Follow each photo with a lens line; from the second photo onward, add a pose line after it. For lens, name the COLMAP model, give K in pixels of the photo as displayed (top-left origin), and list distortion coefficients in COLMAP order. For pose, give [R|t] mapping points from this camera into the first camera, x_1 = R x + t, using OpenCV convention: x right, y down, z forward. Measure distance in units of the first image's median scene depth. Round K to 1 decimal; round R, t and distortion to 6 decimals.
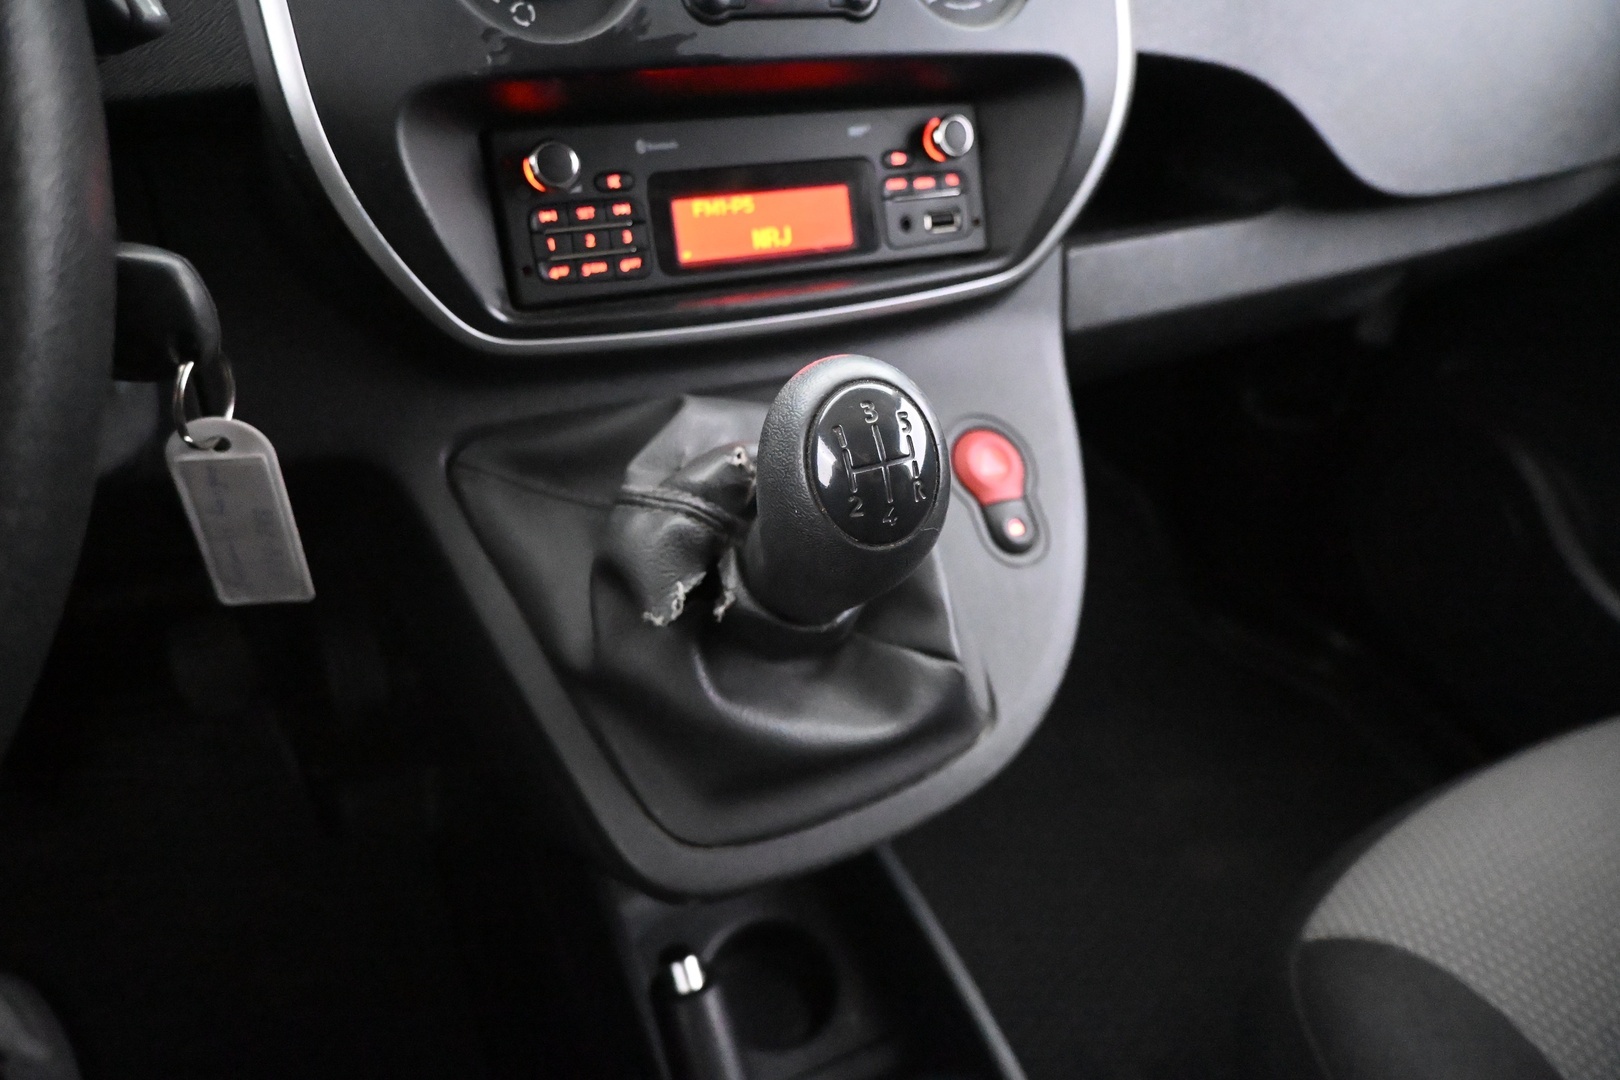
lens RADIAL K [[1083.3, 0, 810.0], [0, 1083.3, 540.0], [0, 0, 1]] dist [0.000620, -0.002735]
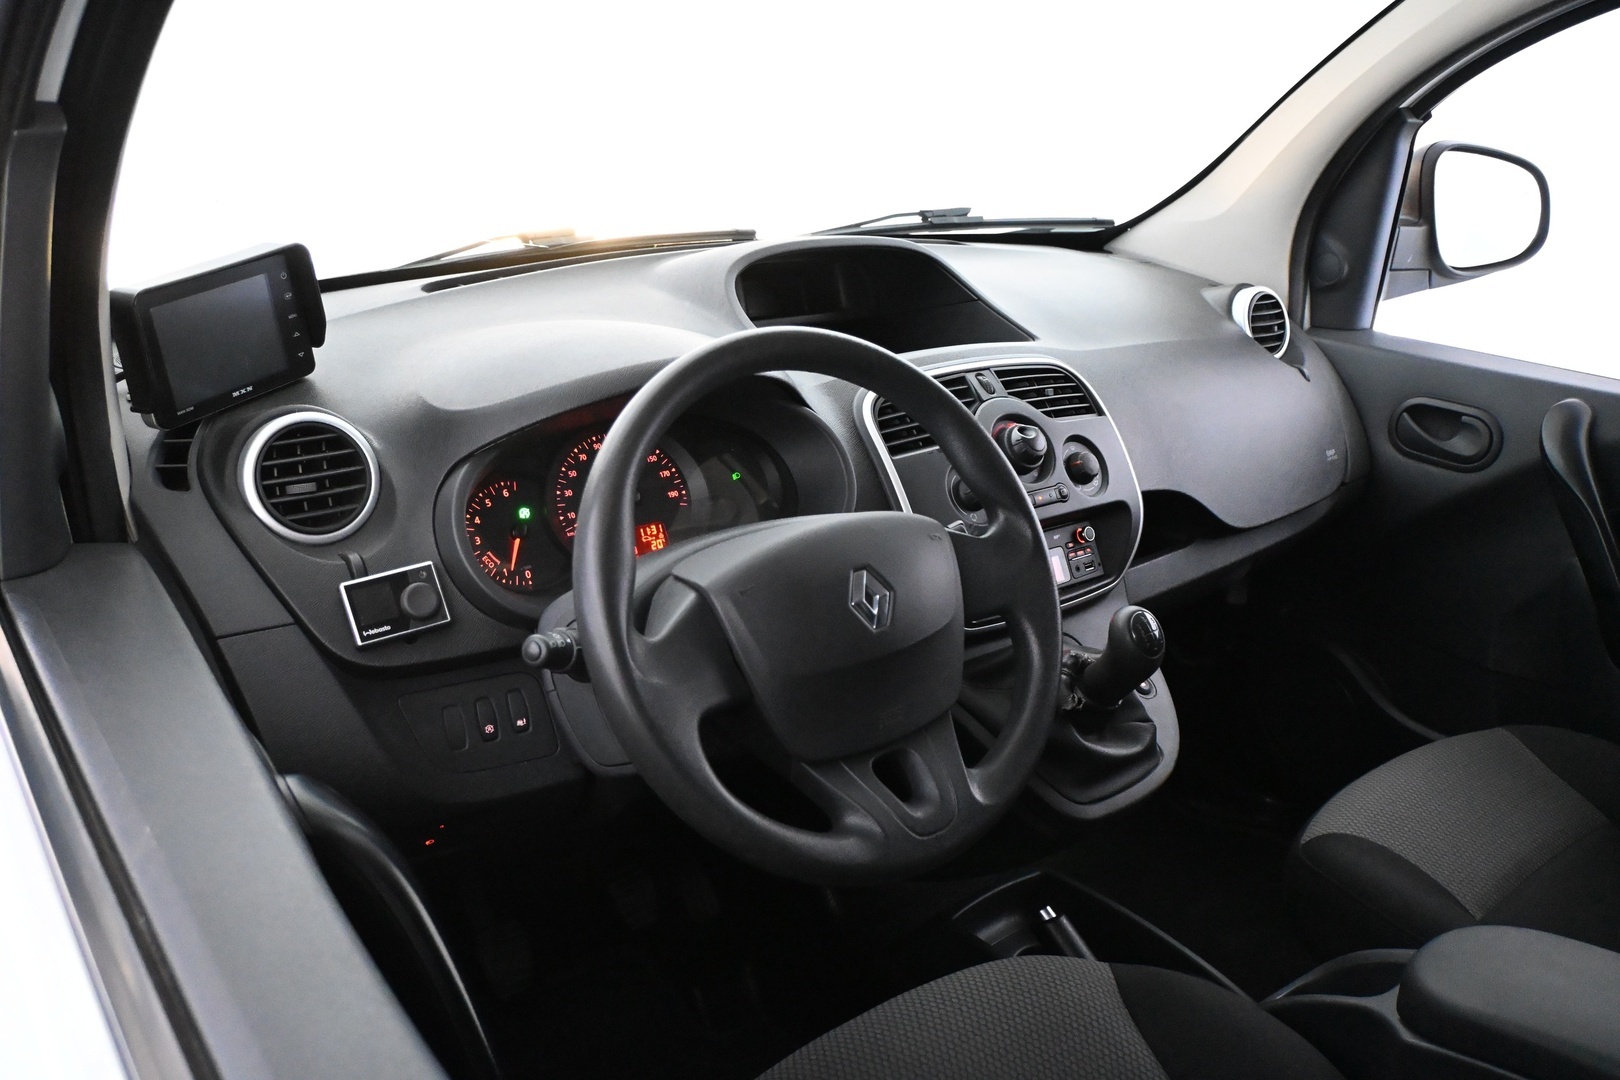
lens RADIAL K [[1340.4, 0, 810.4], [0, 1340.4, 566.7], [0, 0, 1]] dist [-0.001063, -0.000390]
pose [[0.969301, -0.133953, 0.206186, -1.223574], [0.188783, 0.942719, -0.275031, 0.468004], [-0.157534, 0.305513, 0.939066, -1.934866]]
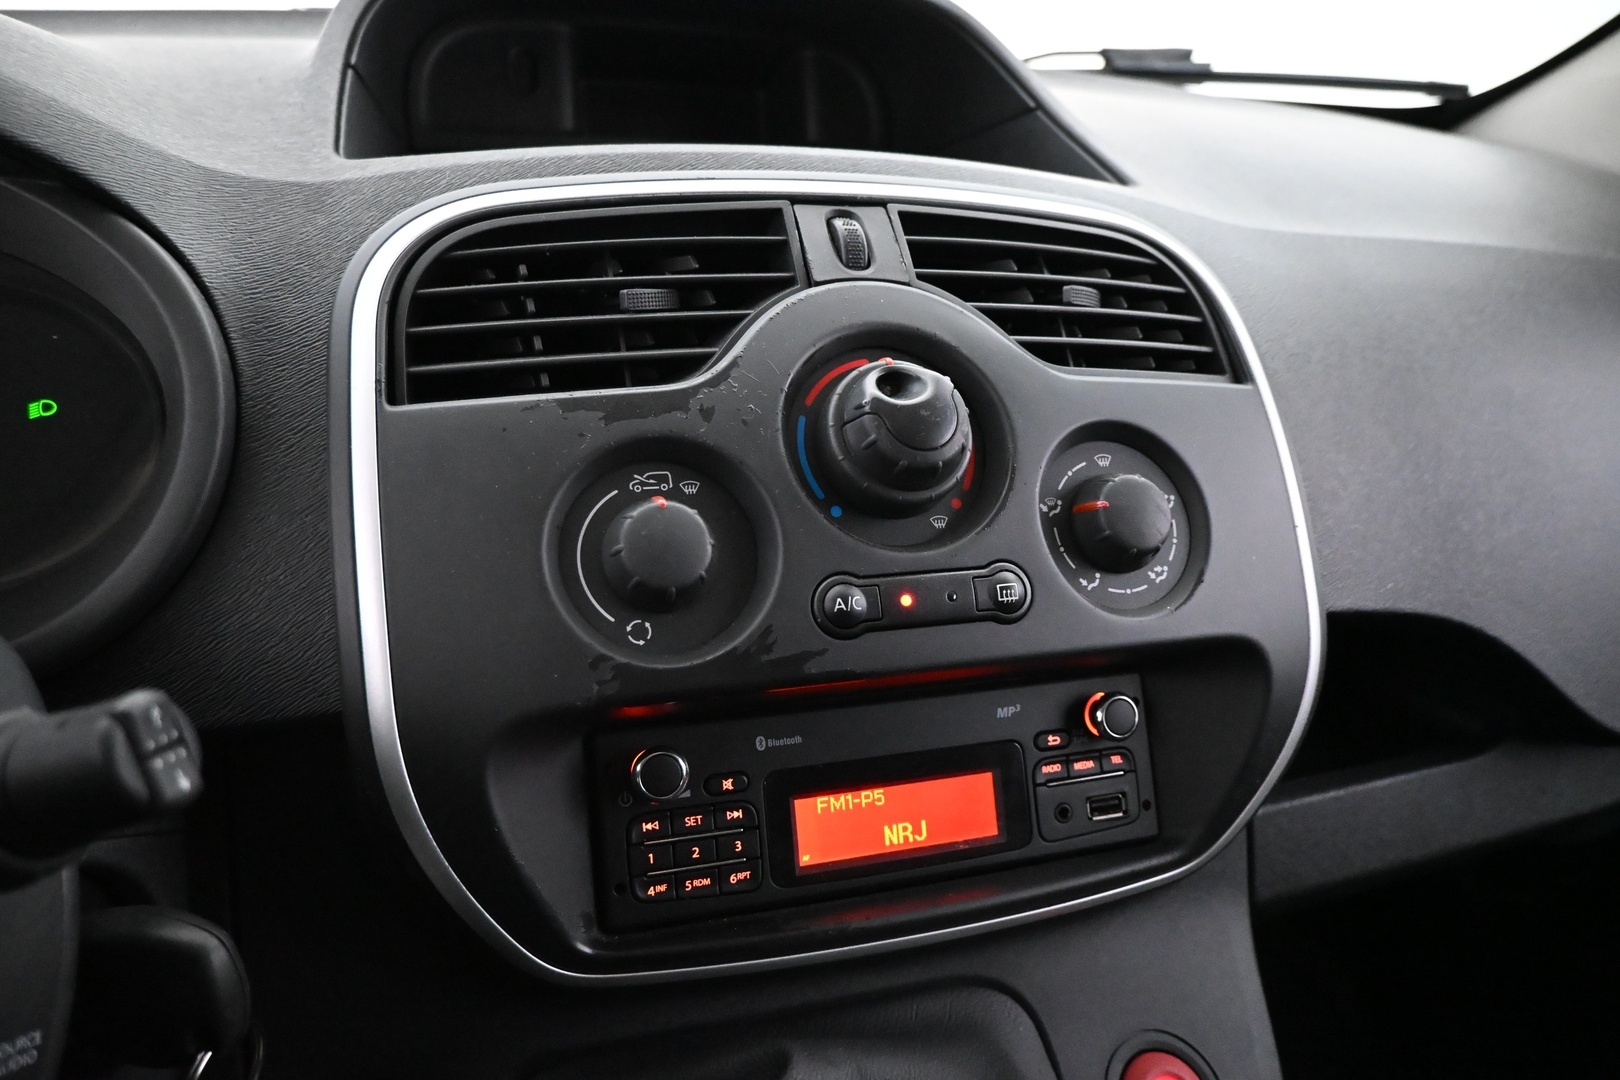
lens RADIAL K [[1083.3, 0, 810.0], [0, 1083.3, 540.0], [0, 0, 1]] dist [0.000620, -0.002735]
pose [[0.992133, 0.018994, -0.123736, -0.008613], [-0.053358, 0.958303, -0.280727, -0.263153], [0.113244, 0.285121, 0.951778, 0.105698]]
